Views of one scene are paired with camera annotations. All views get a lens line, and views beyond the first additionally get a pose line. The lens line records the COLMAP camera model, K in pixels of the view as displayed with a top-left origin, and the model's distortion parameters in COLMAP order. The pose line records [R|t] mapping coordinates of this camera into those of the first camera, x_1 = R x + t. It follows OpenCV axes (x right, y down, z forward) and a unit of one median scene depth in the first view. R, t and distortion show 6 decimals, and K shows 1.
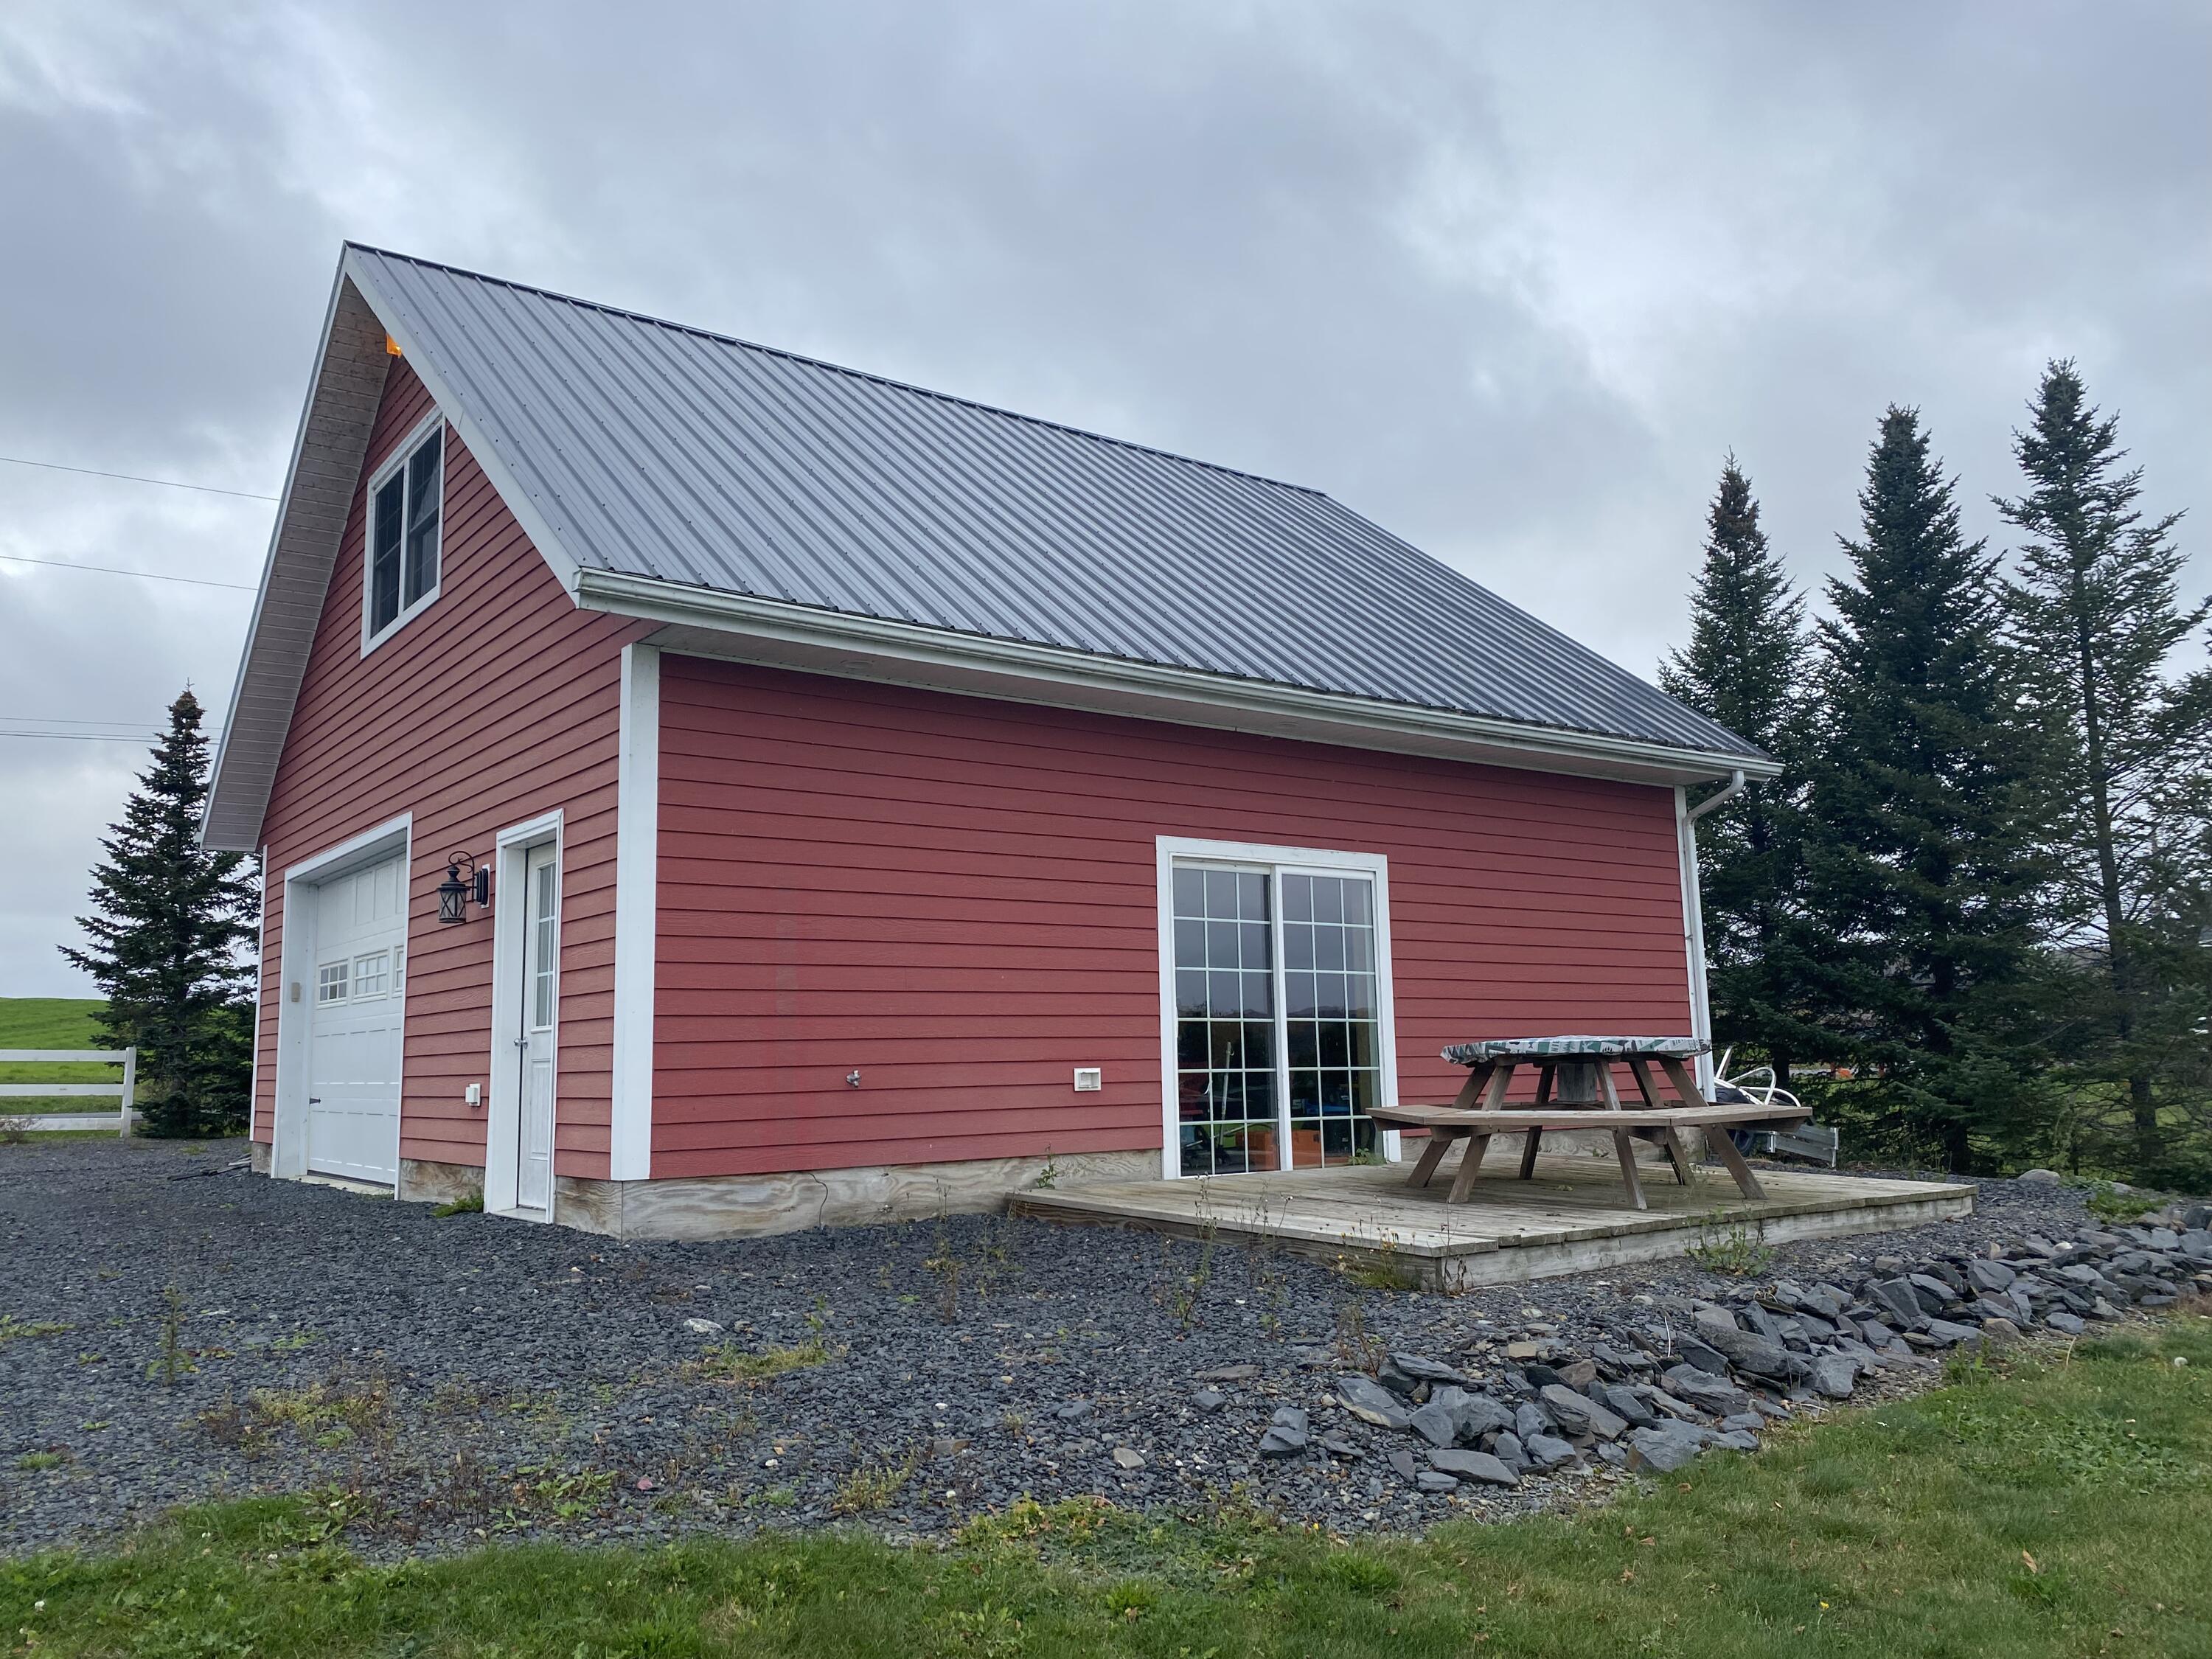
lens RADIAL K [[1685.5, 0, 1111.8], [0, 1685.5, 825.7], [0, 0, 1]] dist [-0.002543, -0.000657]
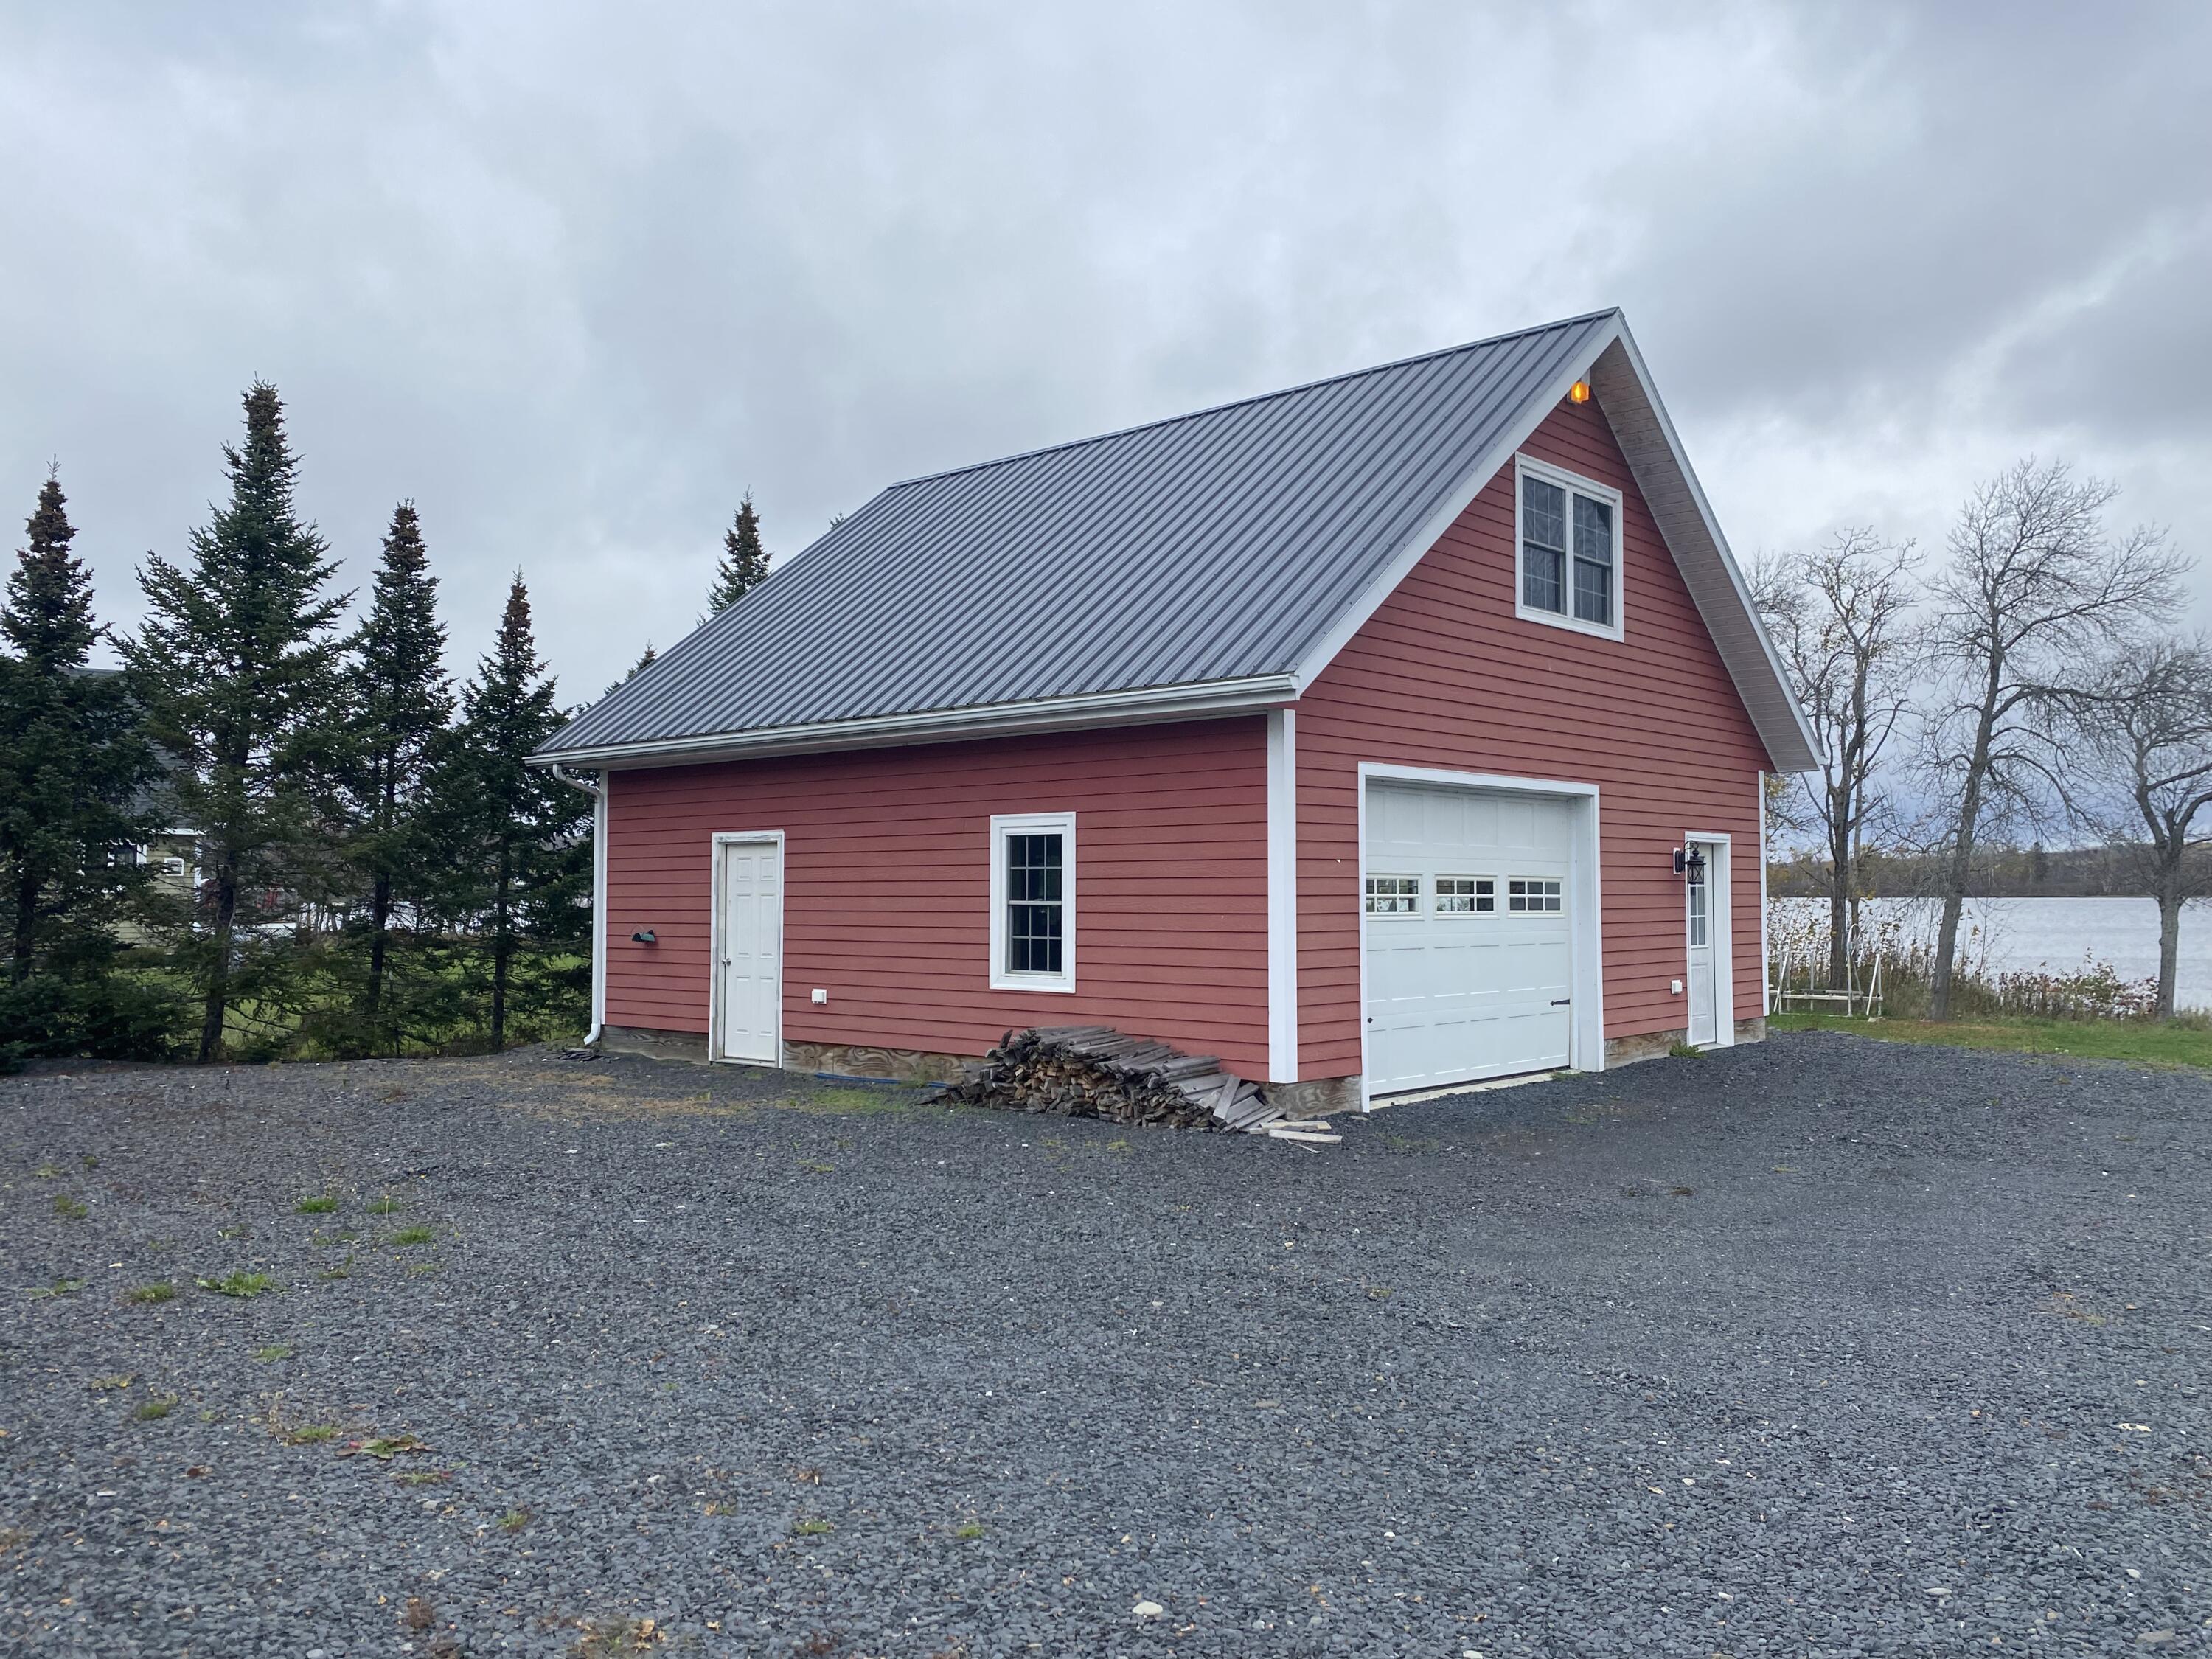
lens RADIAL K [[1685.5, 0, 1111.9], [0, 1685.5, 831.2], [0, 0, 1]] dist [-0.002543, -0.000657]
pose [[-0.167805, 0.062168, 0.983858, -1.909820], [-0.126419, 0.988412, -0.084018, 0.217068], [-0.977681, -0.138477, -0.158001, 1.815436]]
